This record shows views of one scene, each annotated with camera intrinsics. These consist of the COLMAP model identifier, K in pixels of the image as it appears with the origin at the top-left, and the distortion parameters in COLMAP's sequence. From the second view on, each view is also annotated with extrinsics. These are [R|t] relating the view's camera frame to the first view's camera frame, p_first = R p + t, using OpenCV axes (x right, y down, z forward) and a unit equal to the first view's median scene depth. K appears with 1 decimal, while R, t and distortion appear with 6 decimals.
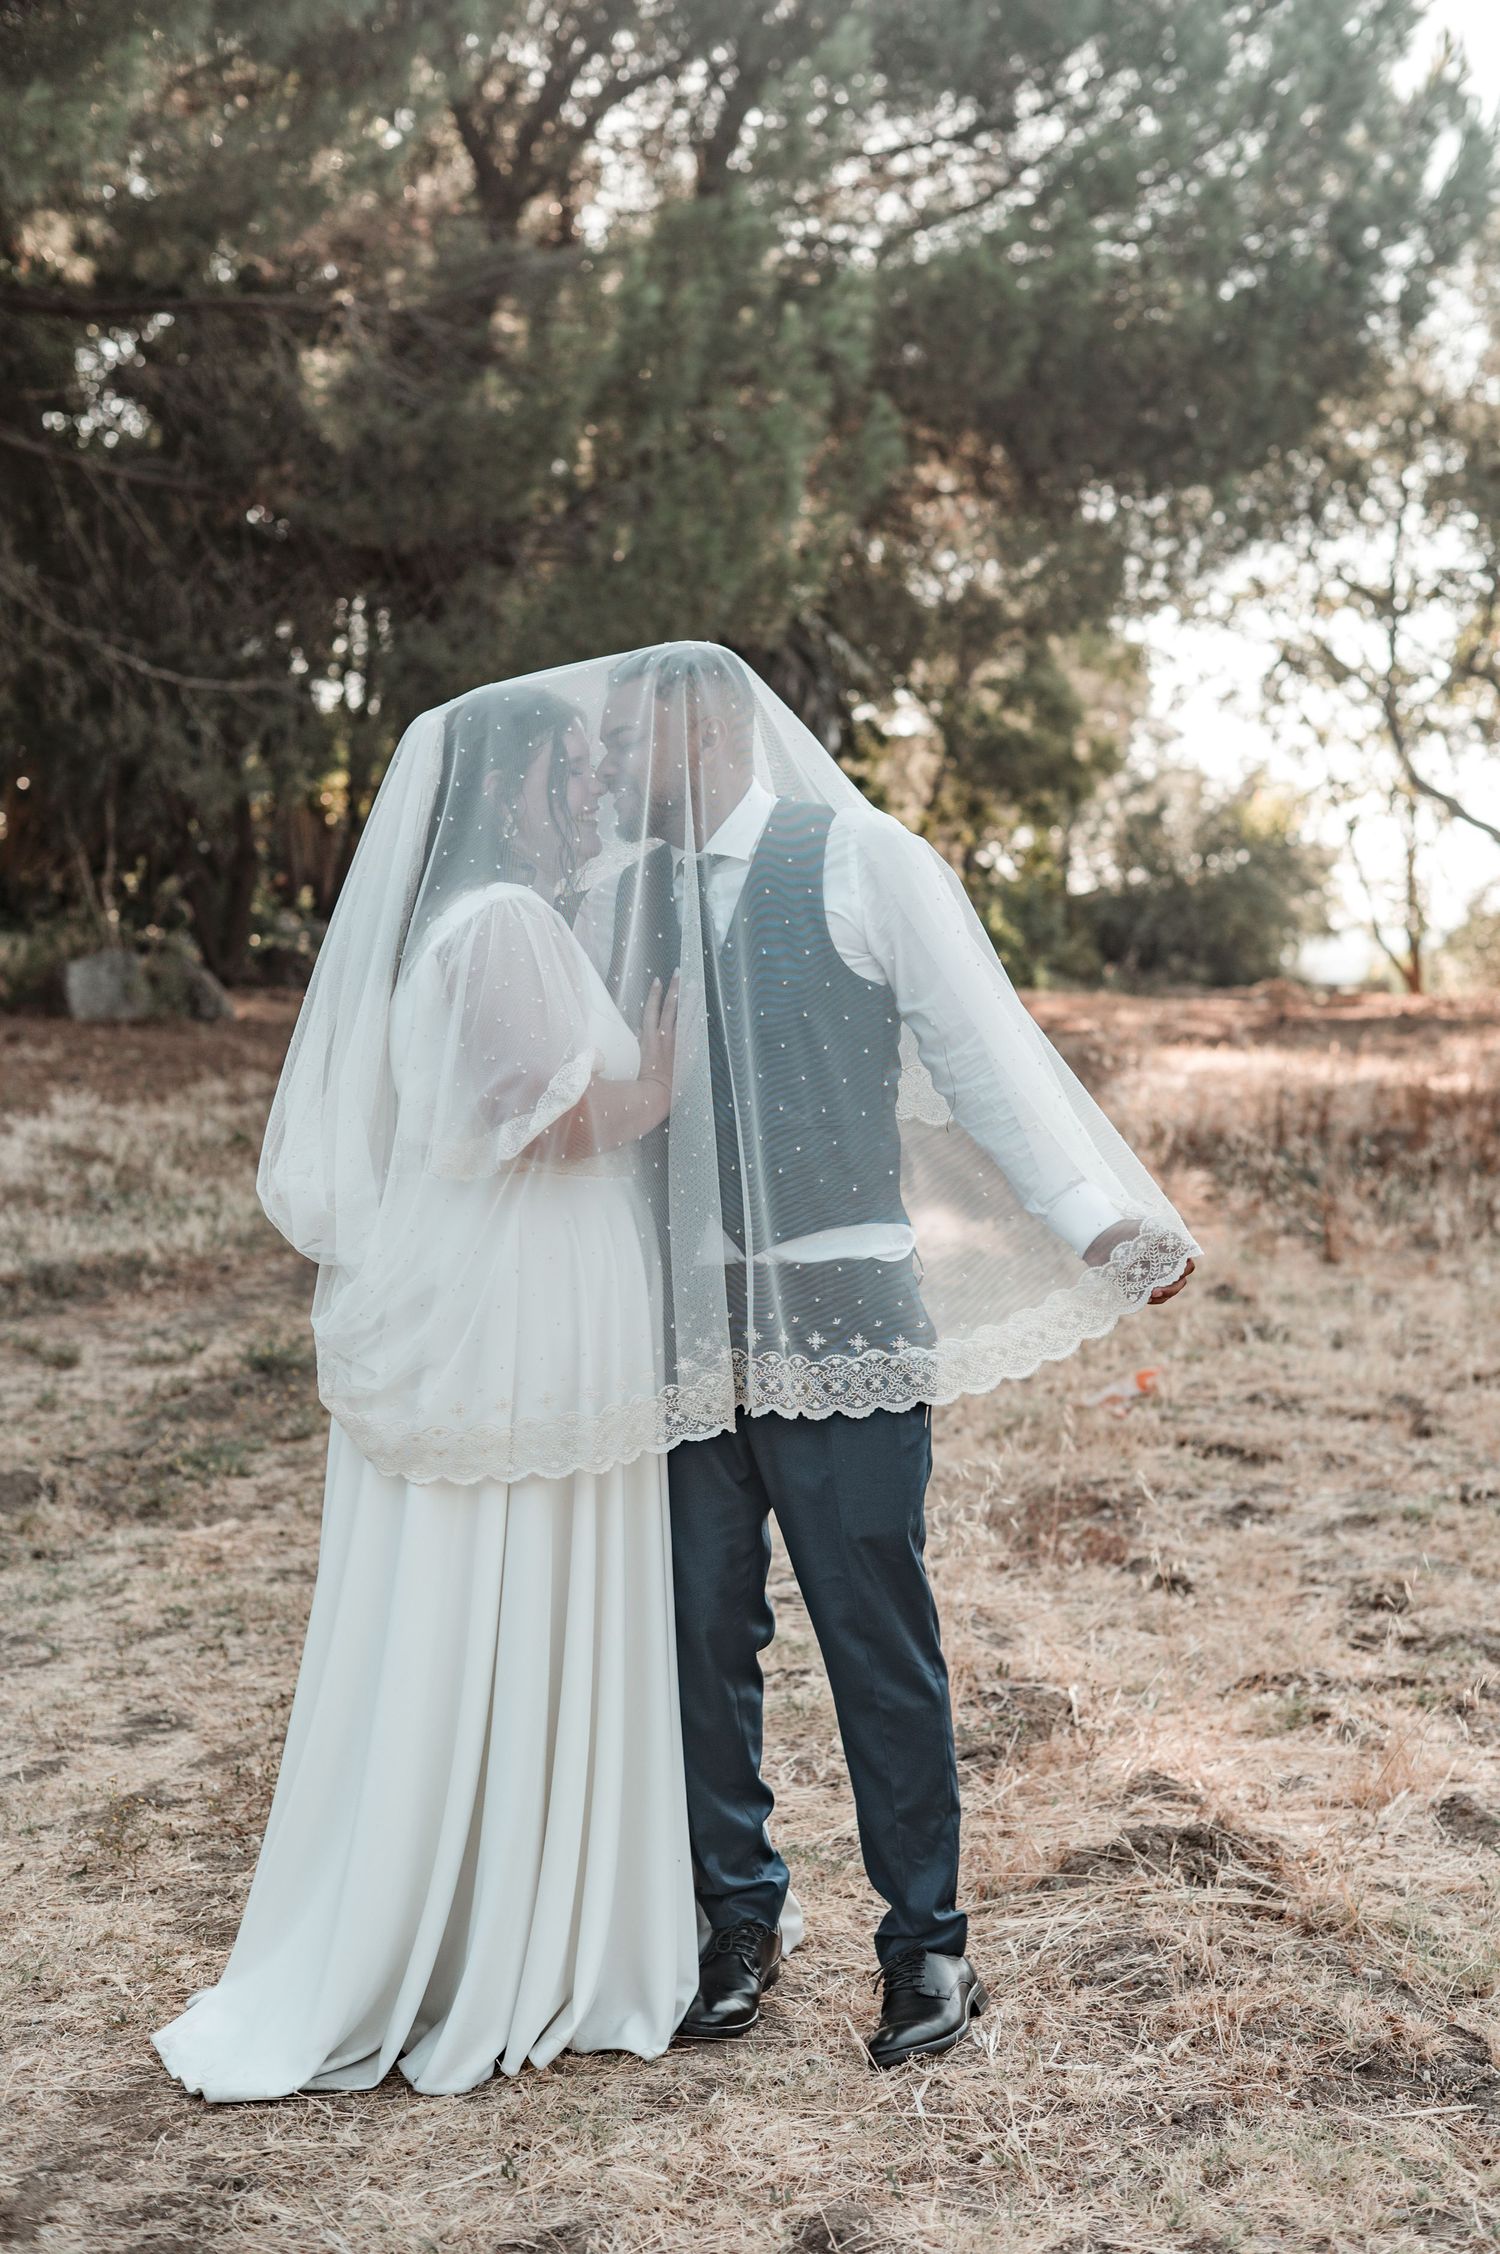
lens RADIAL K [[3271.8, 0, 765.2], [0, 3271.8, 1121.2], [0, 0, 1]] dist [0.005430, 0.031363]
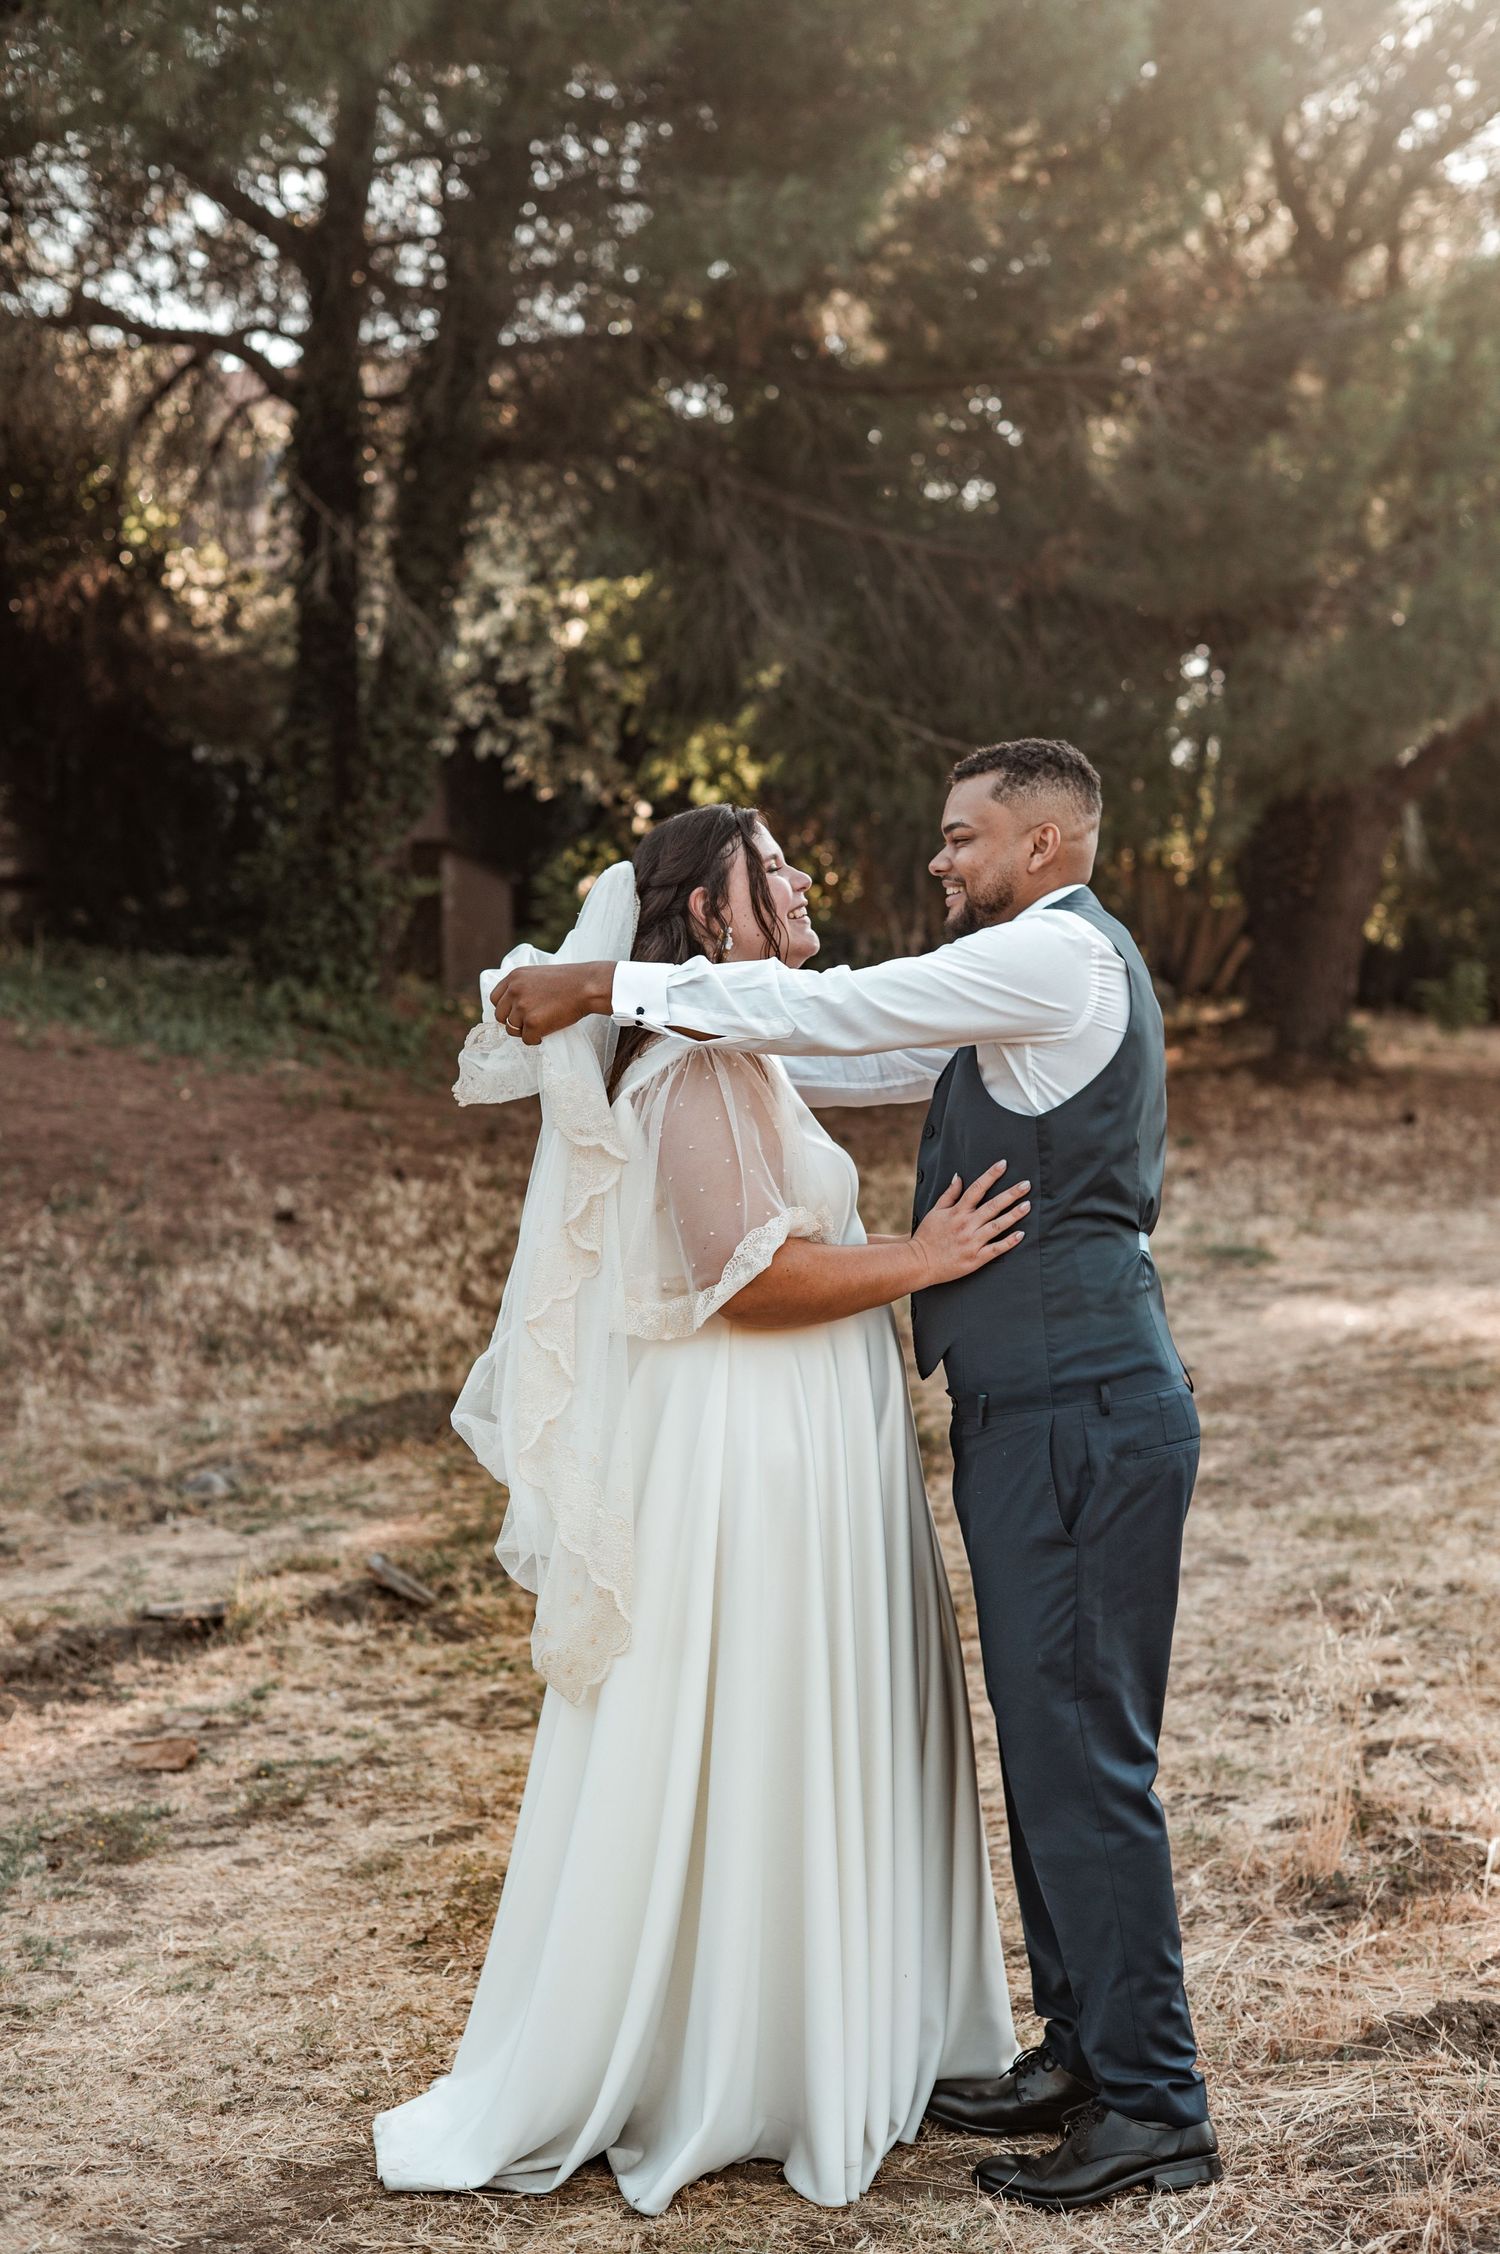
lens RADIAL K [[3268.5, 0, 750.5], [0, 3268.5, 1123.8], [0, 0, 1]] dist [0.014984, 0.004171]
pose [[0.960490, 0.025399, -0.277155, 0.091331], [-0.029651, 0.999498, -0.011158, -0.010693], [0.276732, 0.018935, 0.960761, 0.017651]]
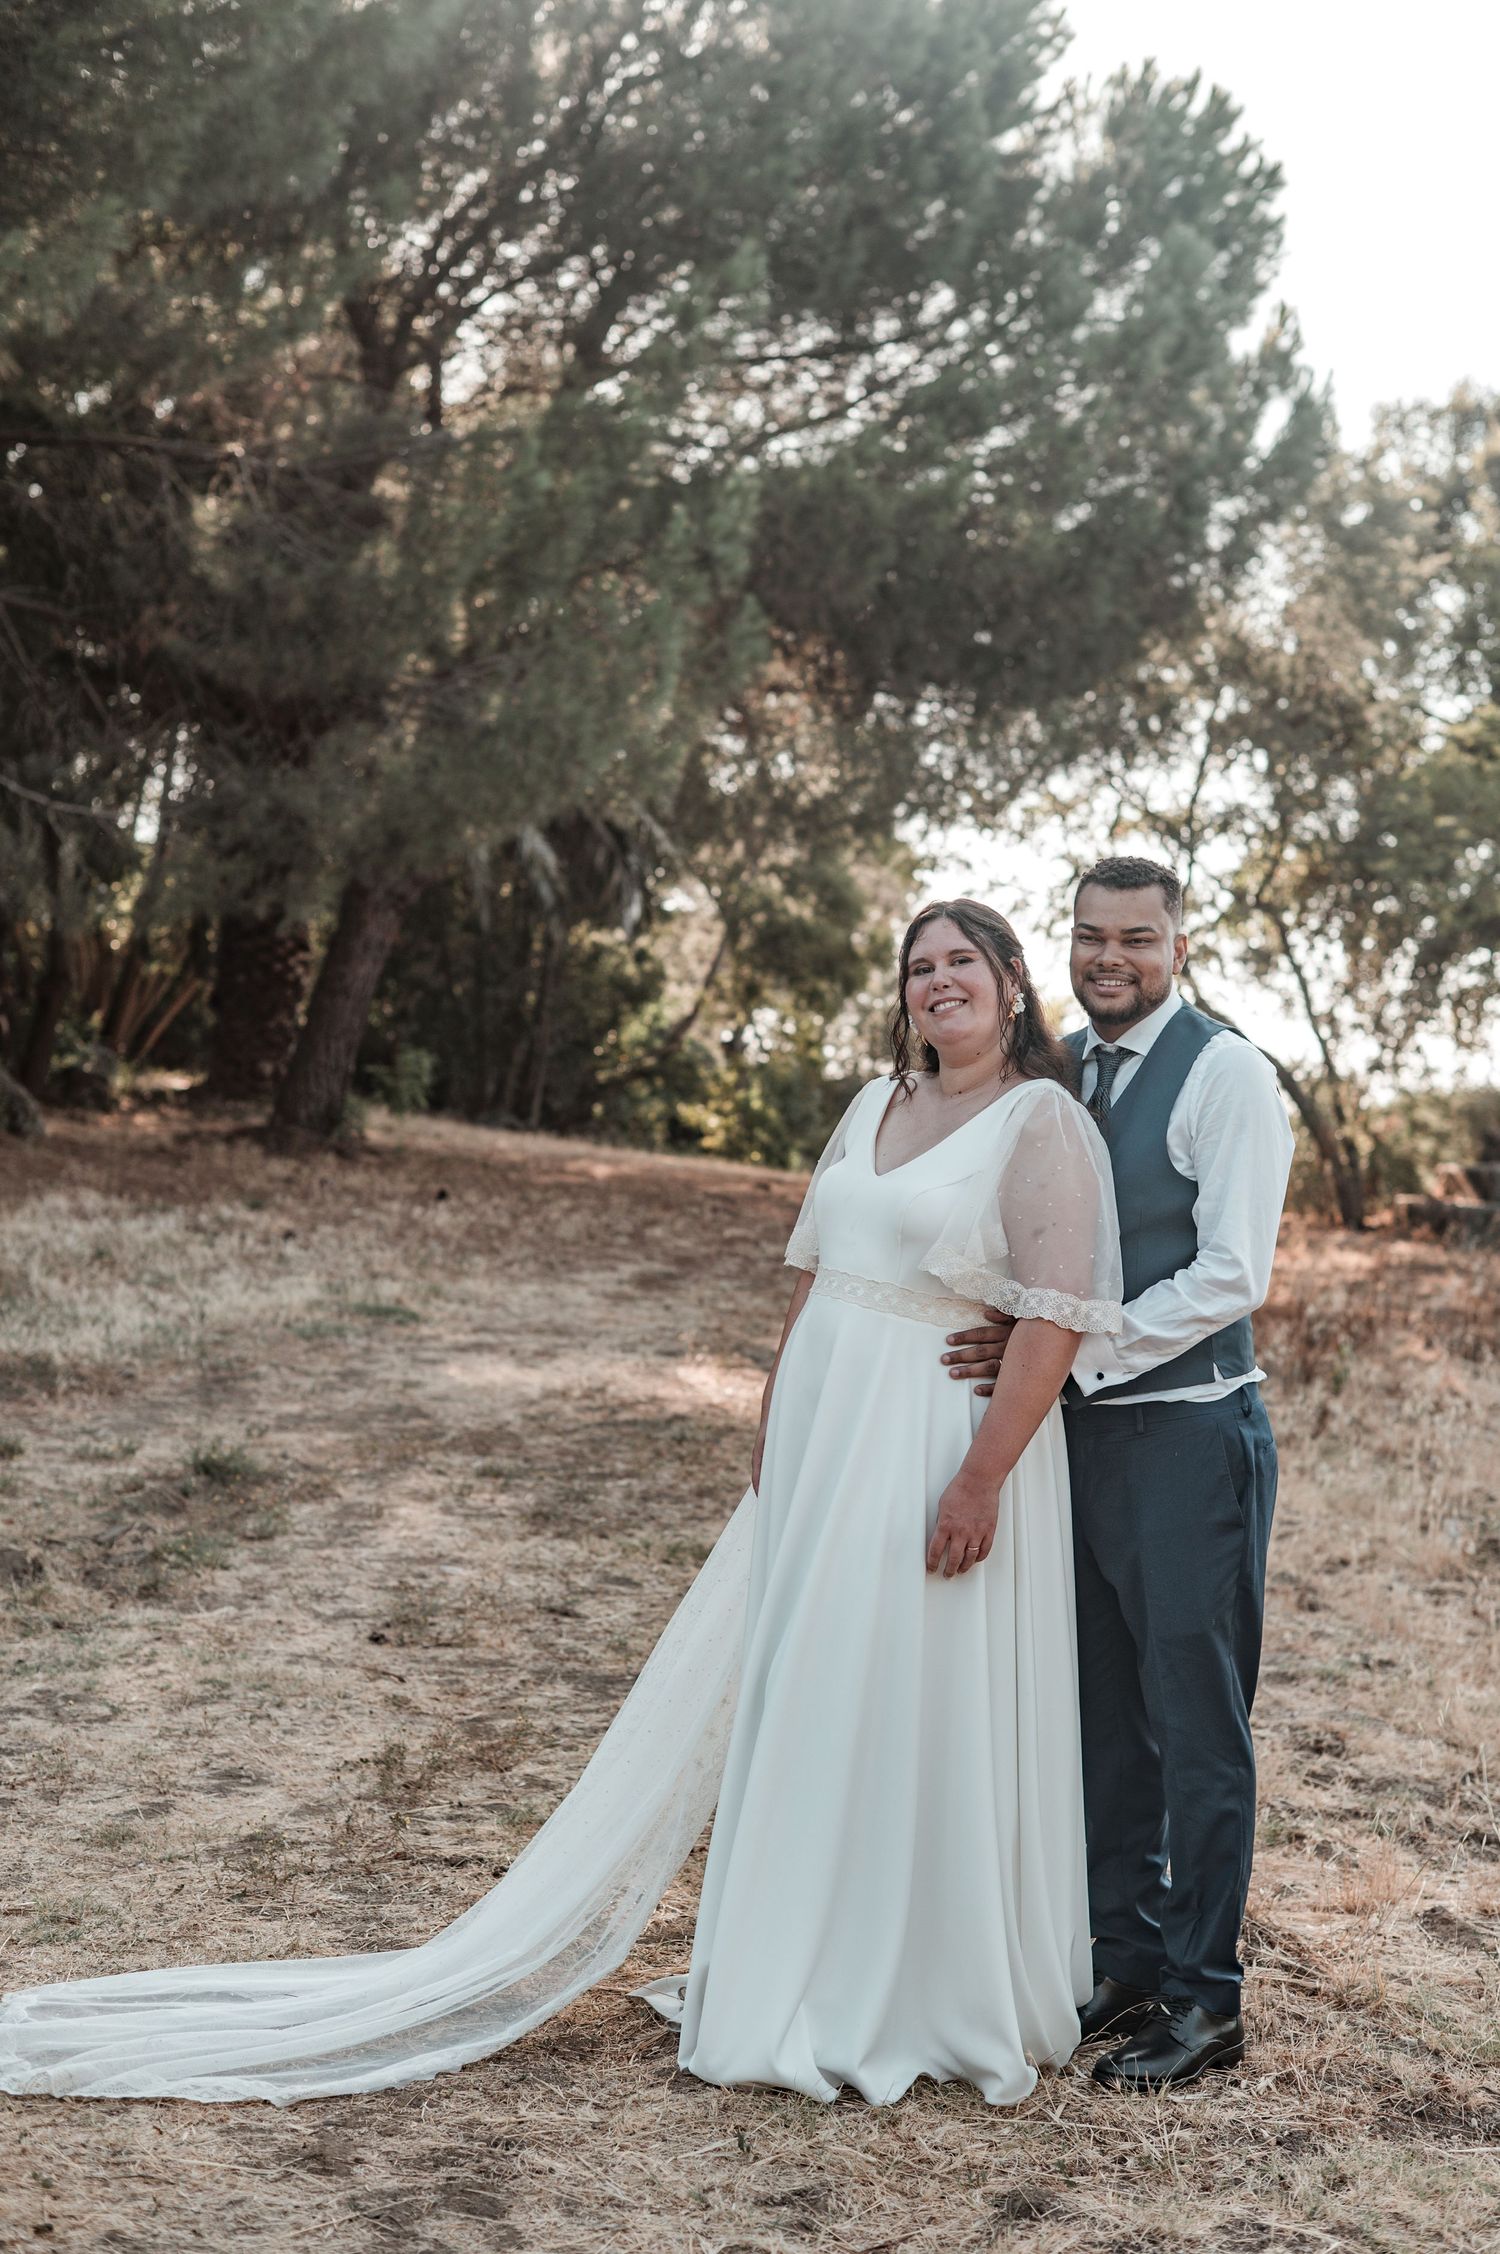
lens RADIAL K [[3271.8, 0, 765.2], [0, 3271.8, 1121.2], [0, 0, 1]] dist [0.005430, 0.031363]
pose [[0.992558, 0.084562, 0.087619, -0.081475], [-0.079872, 0.995246, -0.055723, 0.008076], [-0.091914, 0.048310, 0.994594, -0.074070]]
